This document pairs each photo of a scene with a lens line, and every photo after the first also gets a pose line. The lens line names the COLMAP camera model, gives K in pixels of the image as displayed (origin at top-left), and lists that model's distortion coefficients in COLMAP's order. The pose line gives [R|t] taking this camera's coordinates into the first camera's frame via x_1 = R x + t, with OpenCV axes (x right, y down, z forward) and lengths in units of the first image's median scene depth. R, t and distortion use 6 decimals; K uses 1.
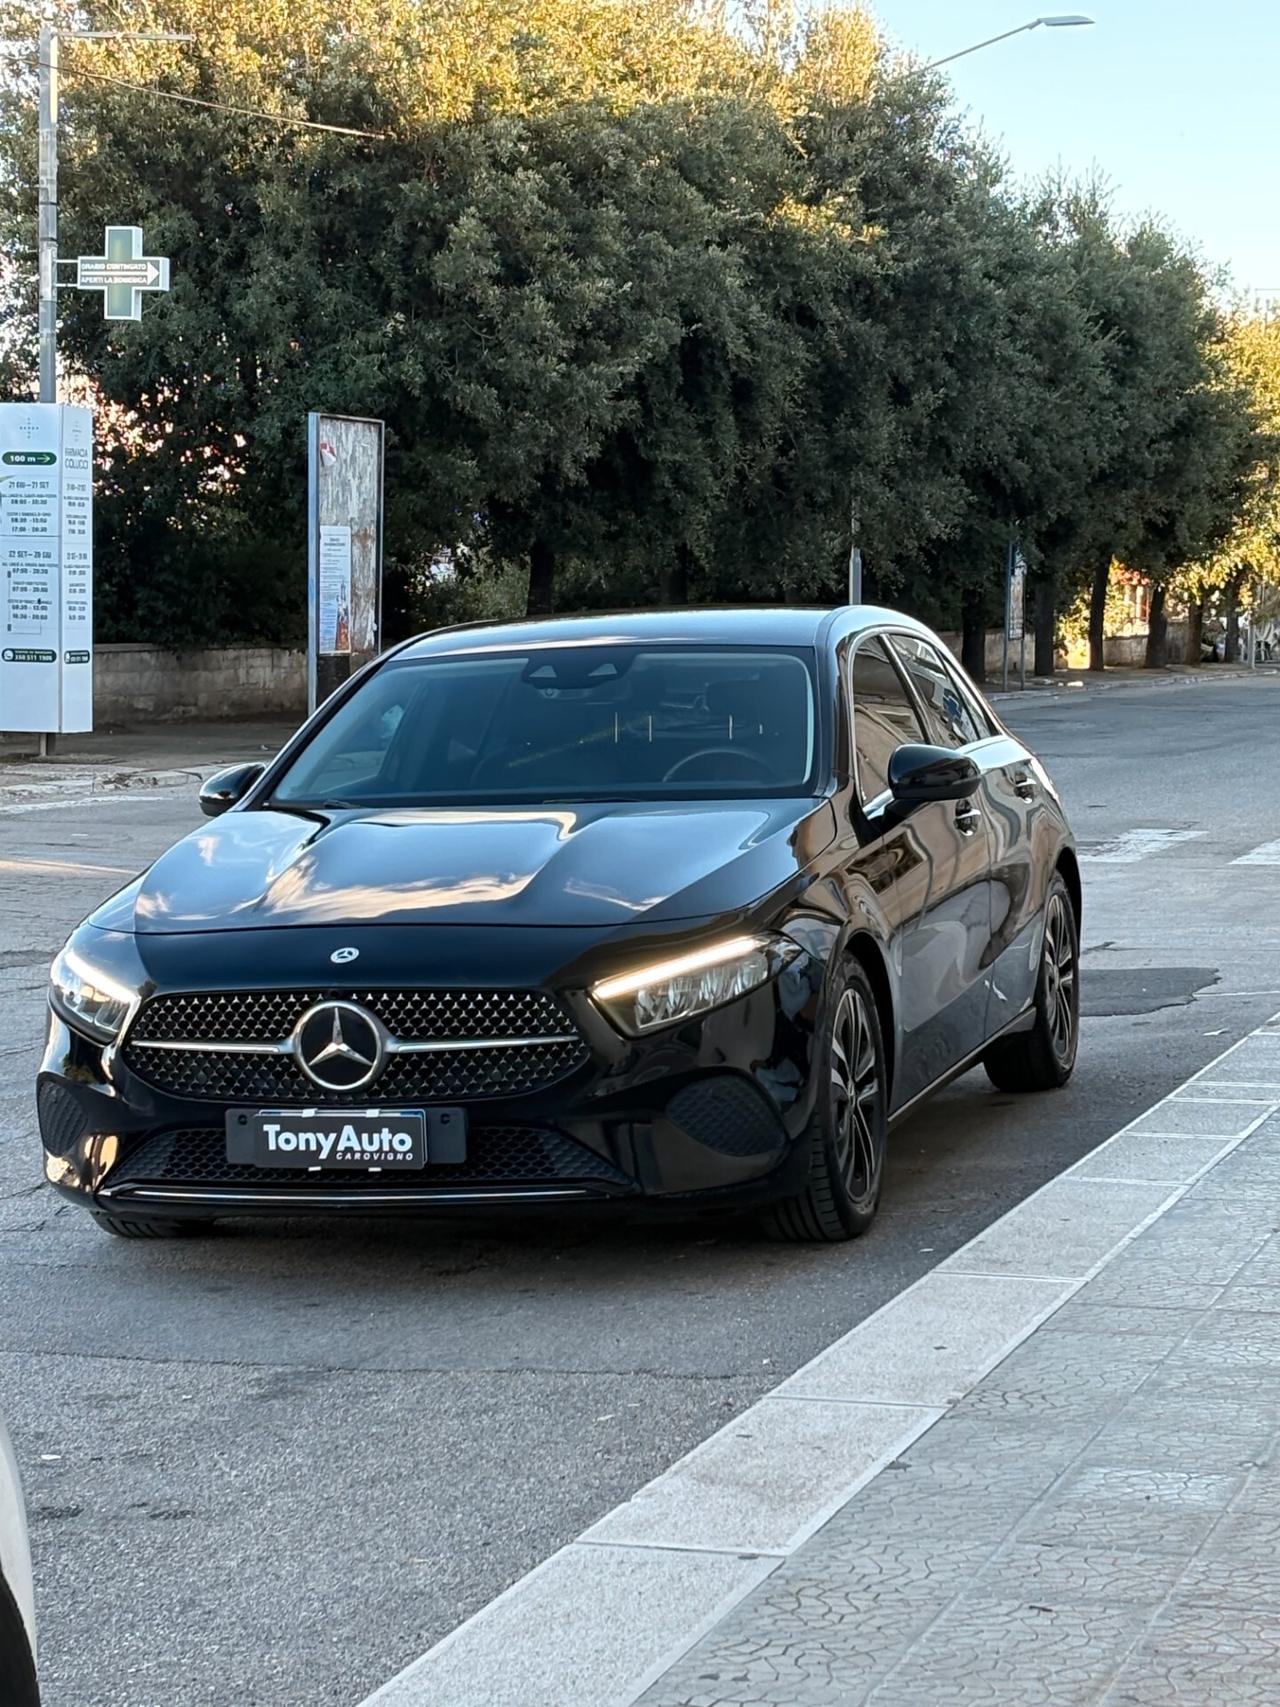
lens RADIAL K [[4063.6, 0, 671.7], [0, 4063.6, 885.2], [0, 0, 1]] dist [0.271833, -1.085608]
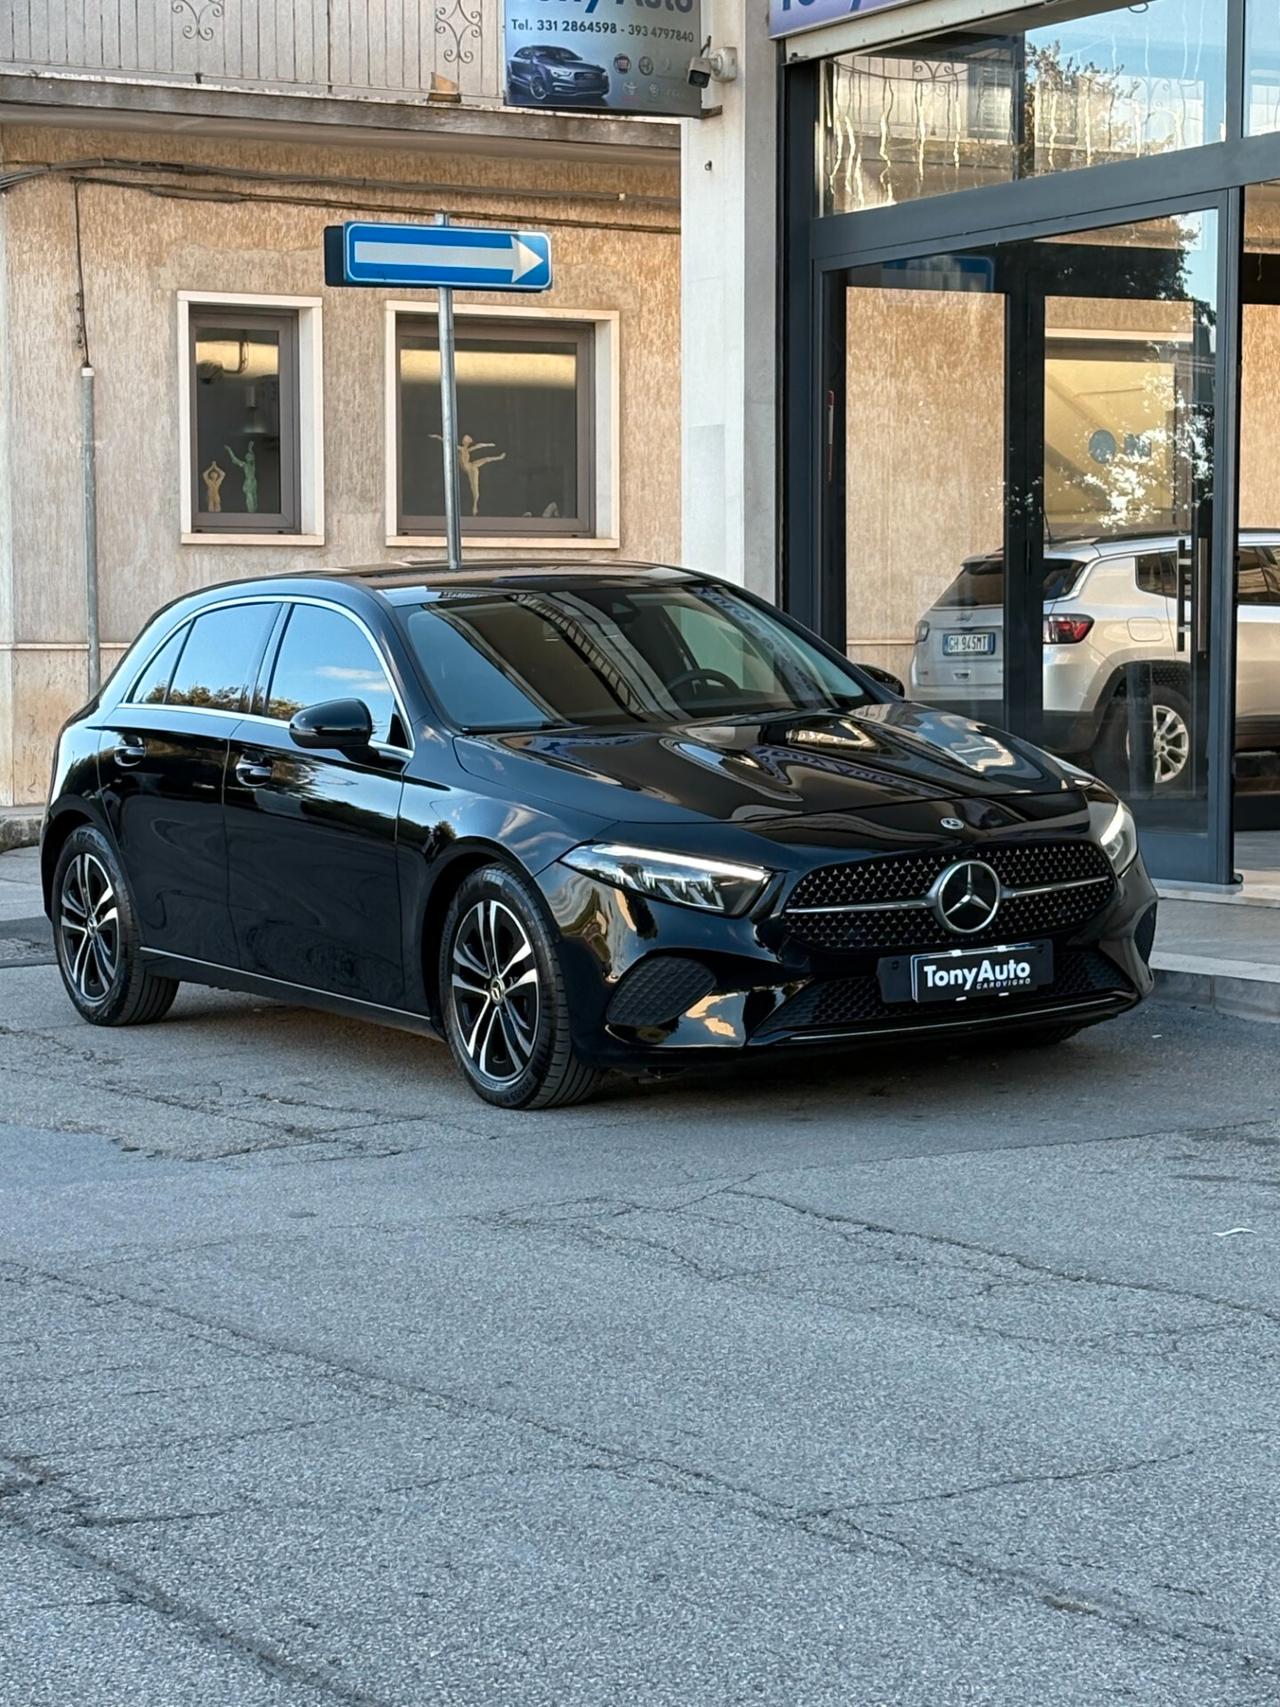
lens RADIAL K [[4063.6, 0, 671.7], [0, 4063.6, 885.2], [0, 0, 1]] dist [0.271833, -1.085608]
pose [[0.696943, -0.058842, 0.714708, -0.983684], [0.071128, 0.997386, 0.012755, 0.013883], [-0.713591, 0.041946, 0.699306, 0.207232]]
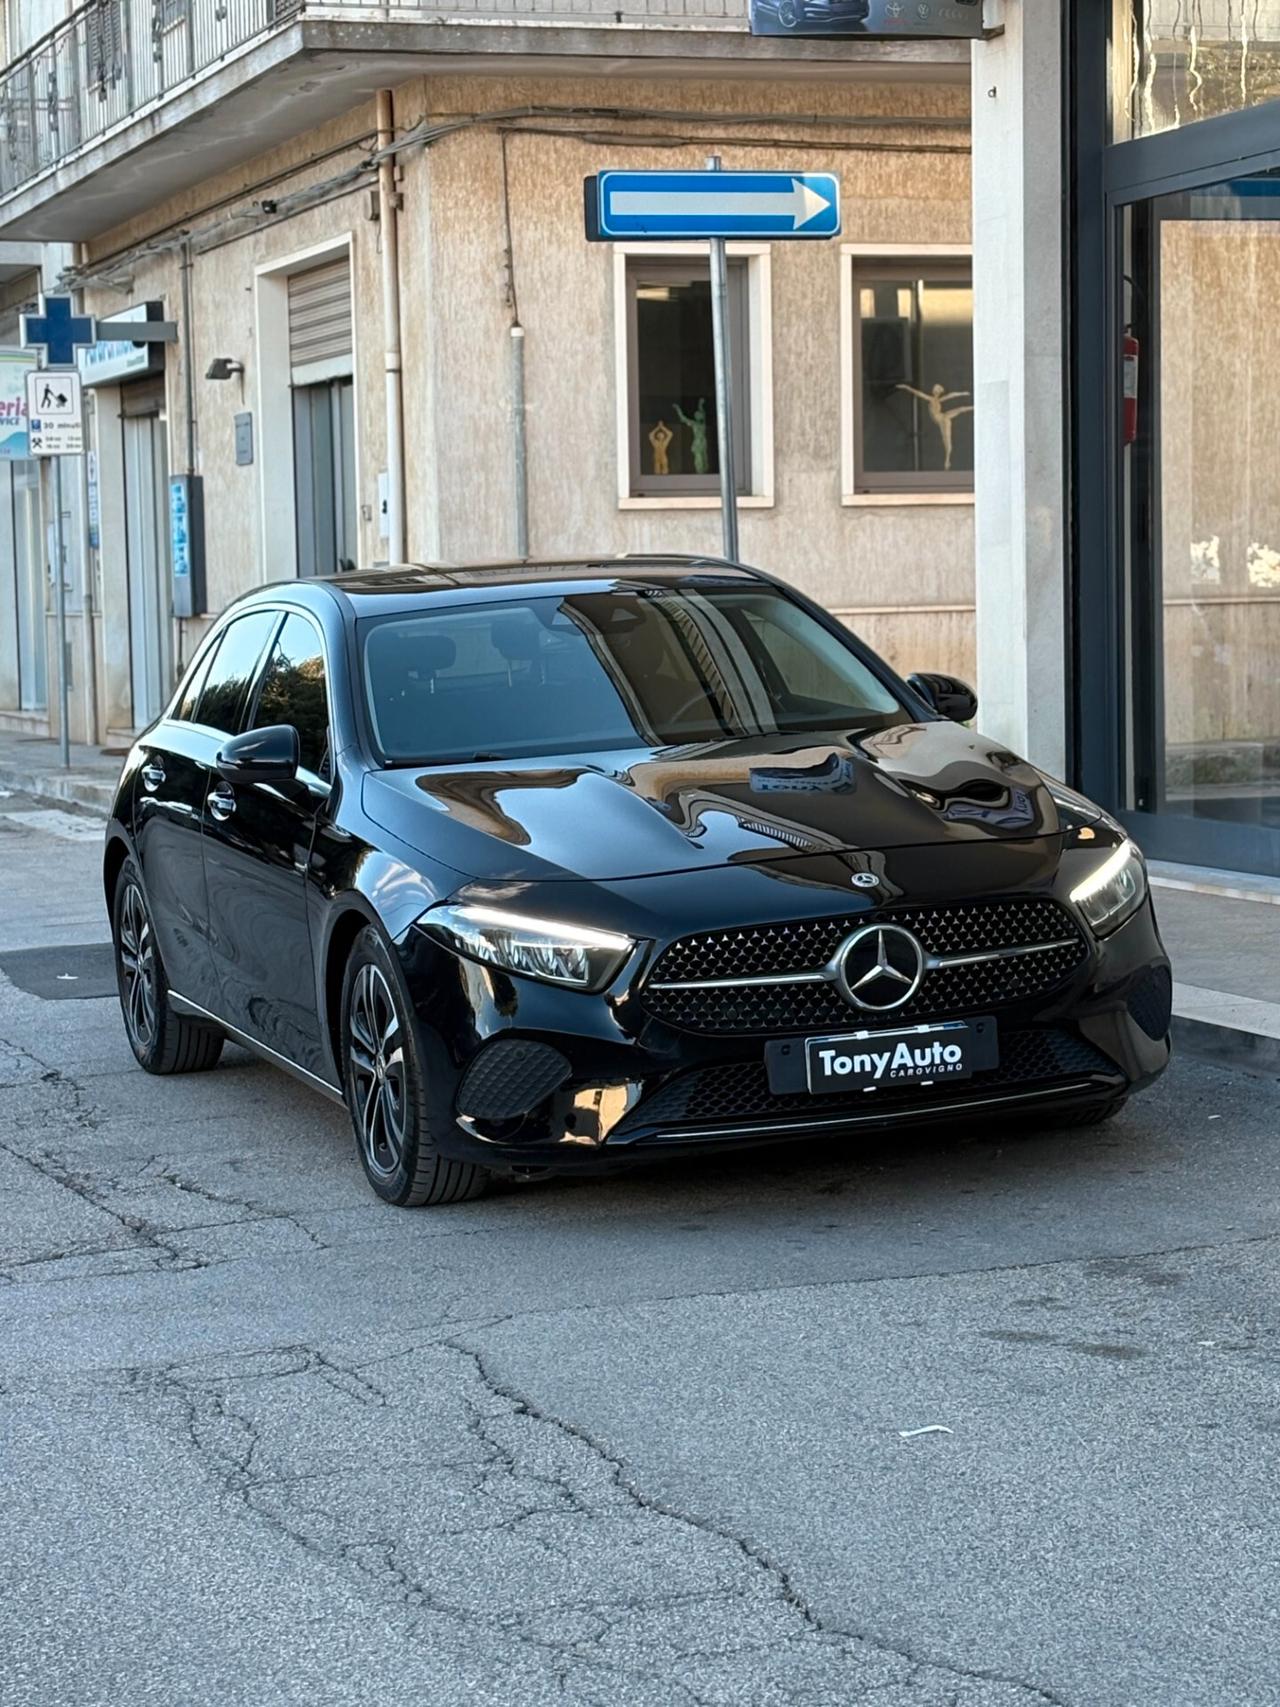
lens RADIAL K [[4063.6, 0, 671.7], [0, 4063.6, 885.2], [0, 0, 1]] dist [0.271833, -1.085608]
pose [[0.826912, -0.071085, 0.557821, -0.675305], [0.075460, 0.997033, 0.015195, -0.000664], [-0.557246, 0.029528, 0.829822, 0.174410]]
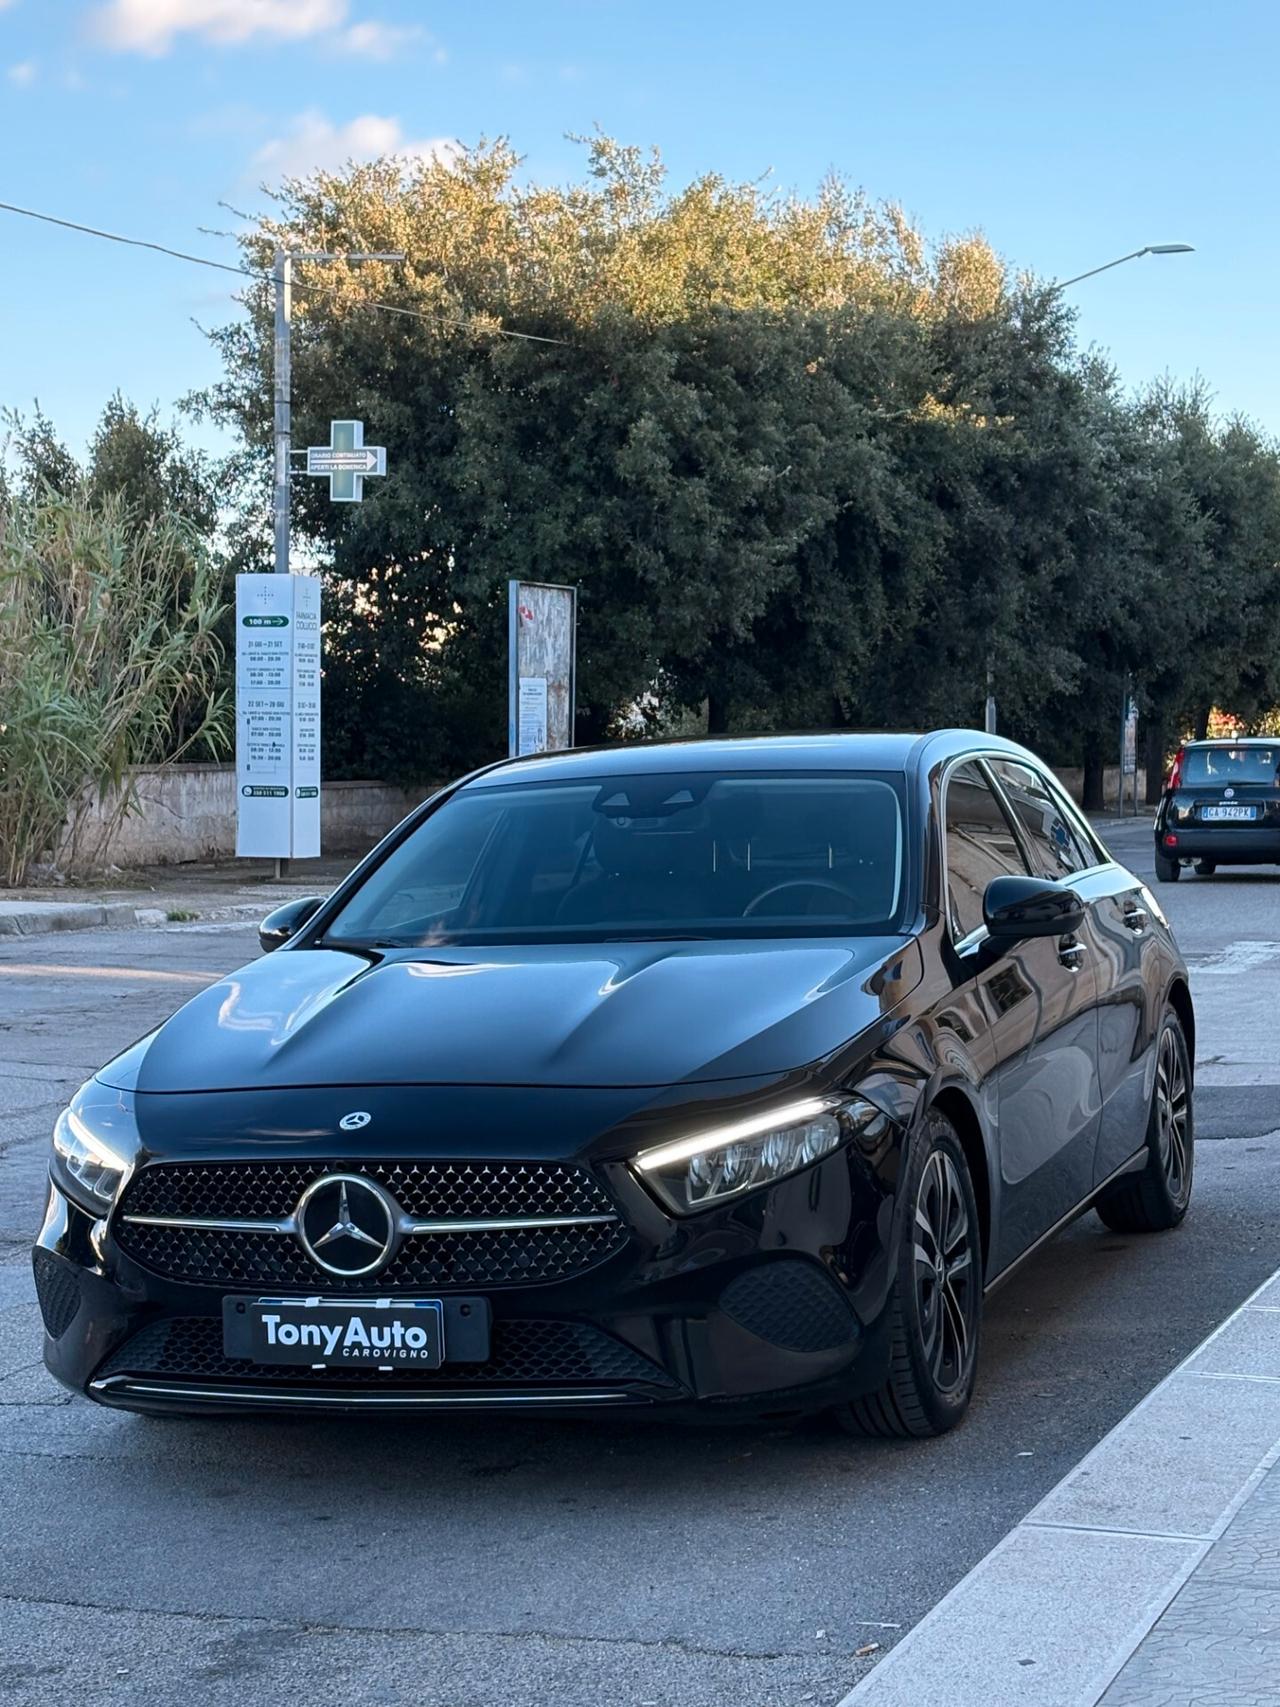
lens RADIAL K [[3257.1, 0, 640.0], [0, 3257.1, 853.5], [0, 0, 1]] dist [0.250252, -1.081380]
pose [[0.997894, -0.003557, -0.064764, 0.026676], [0.001150, 0.999309, -0.037163, -0.013937], [0.064851, 0.037010, 0.997208, 0.289162]]
